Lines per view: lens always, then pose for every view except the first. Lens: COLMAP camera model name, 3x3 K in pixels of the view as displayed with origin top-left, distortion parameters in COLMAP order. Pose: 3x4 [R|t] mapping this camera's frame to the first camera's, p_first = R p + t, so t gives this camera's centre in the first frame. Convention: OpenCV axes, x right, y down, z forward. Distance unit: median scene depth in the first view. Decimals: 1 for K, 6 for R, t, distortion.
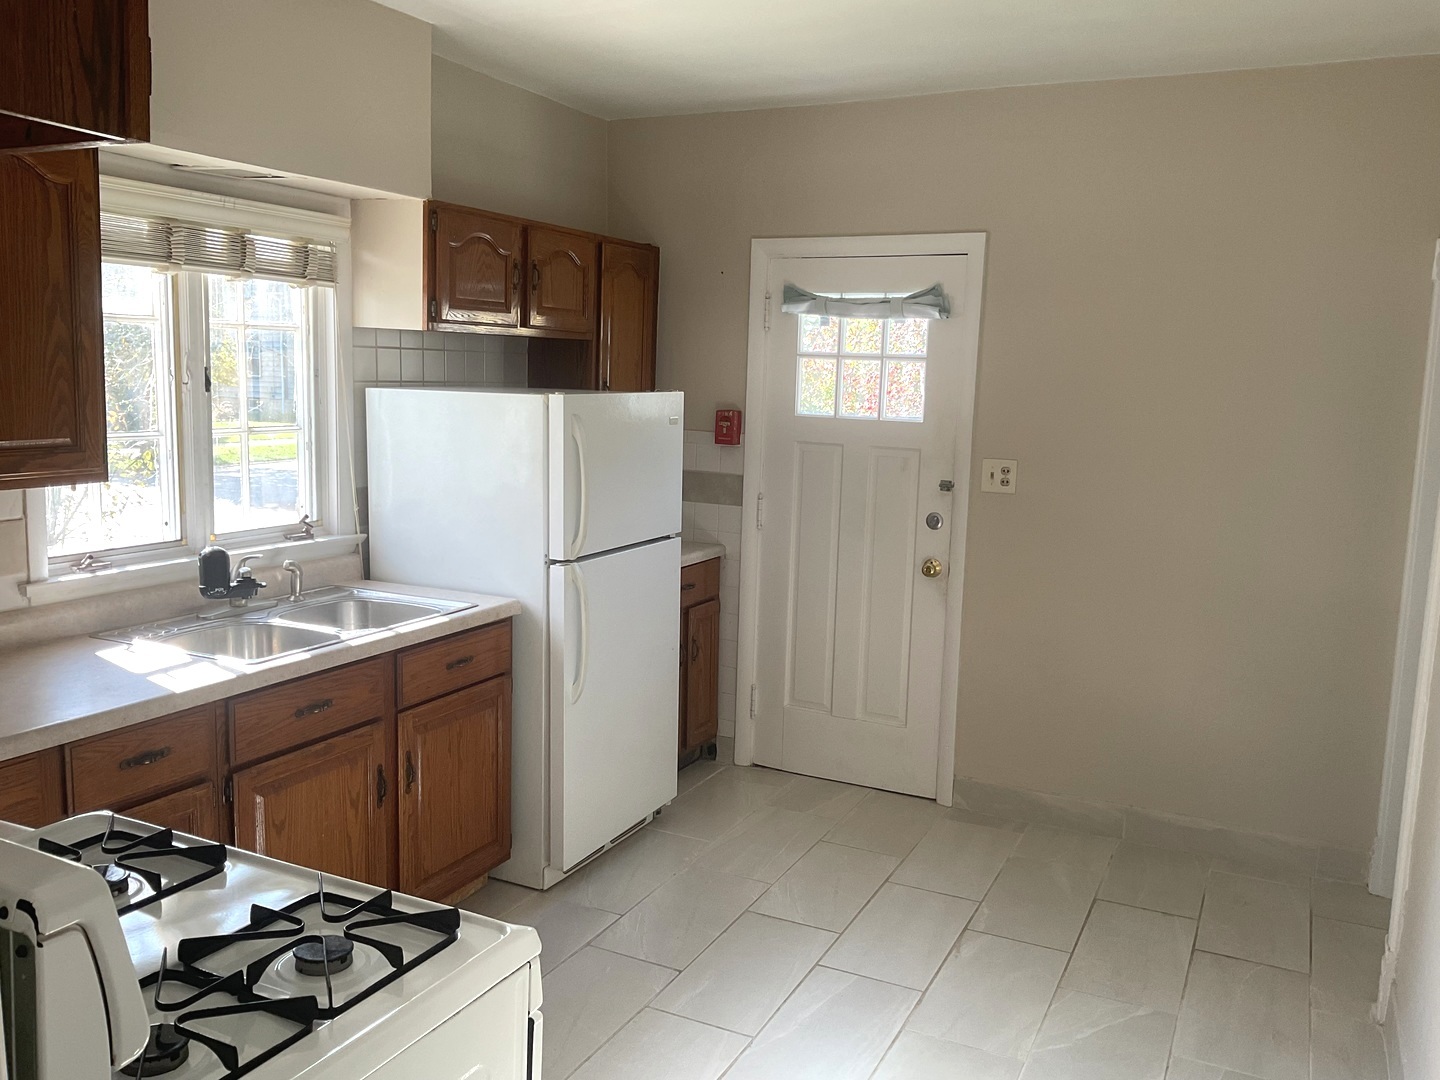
lens RADIAL K [[1206.4, 0, 717.3], [0, 1206.4, 540.5], [0, 0, 1]] dist [0.081469, -0.142030]
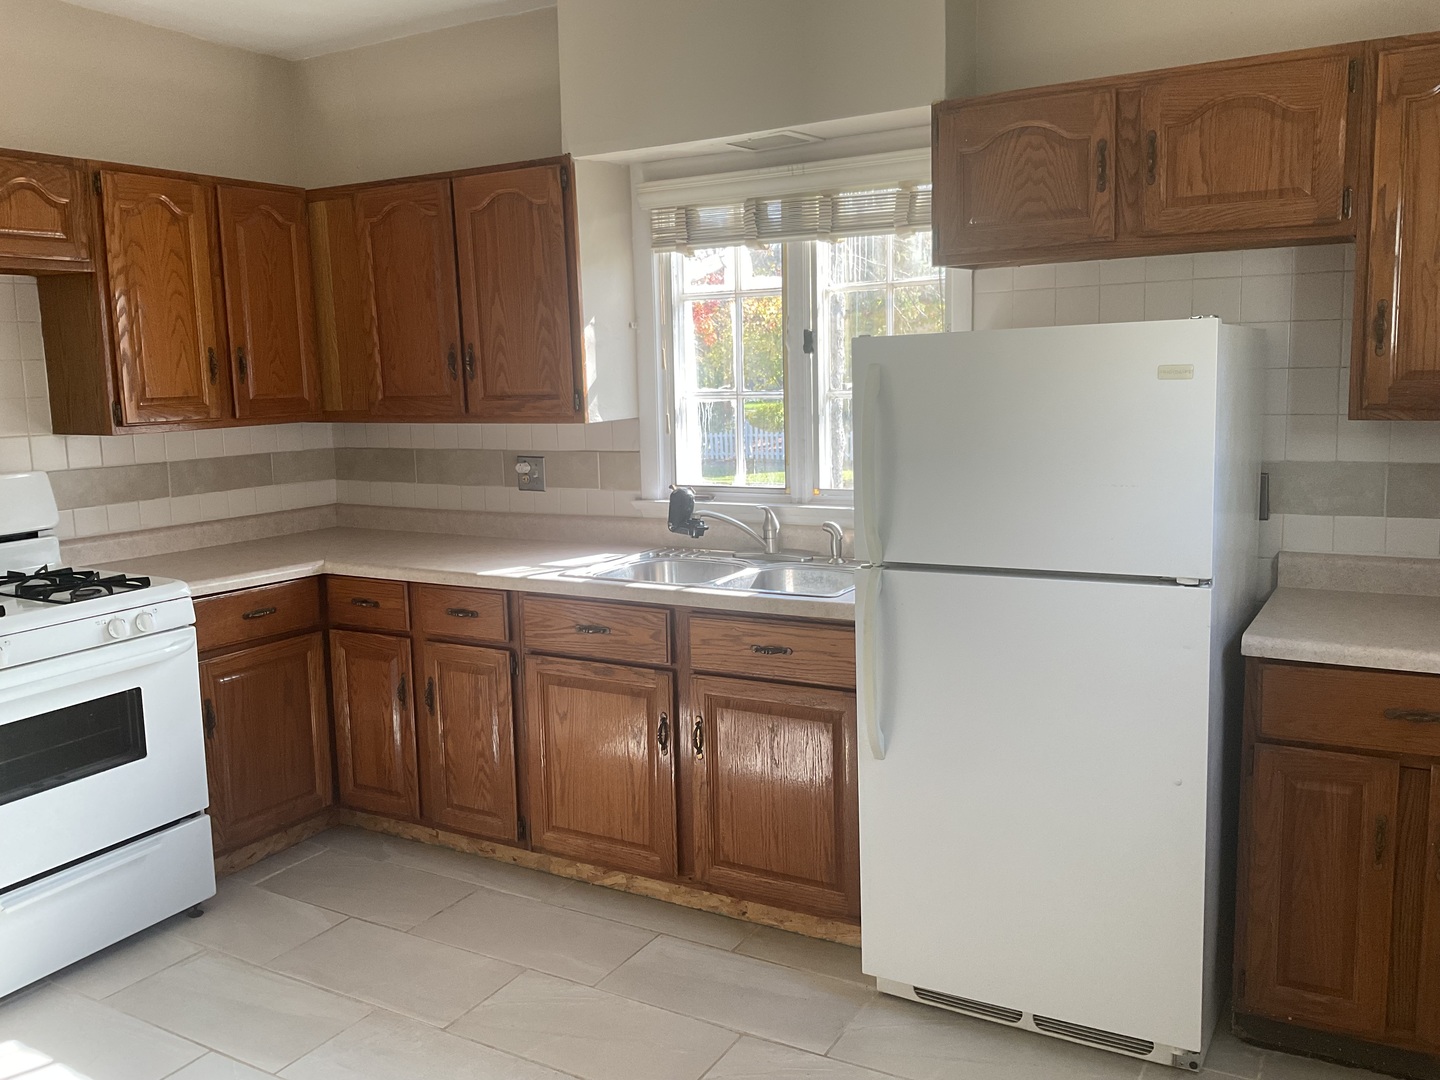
lens RADIAL K [[1206.4, 0, 715.6], [0, 1206.4, 539.3], [0, 0, 1]] dist [0.081469, -0.142030]
pose [[-0.081843, 0.114624, -0.990032, 0.690242], [-0.113588, 0.985819, 0.123527, -0.087585], [0.990151, 0.122565, -0.067662, 1.066958]]
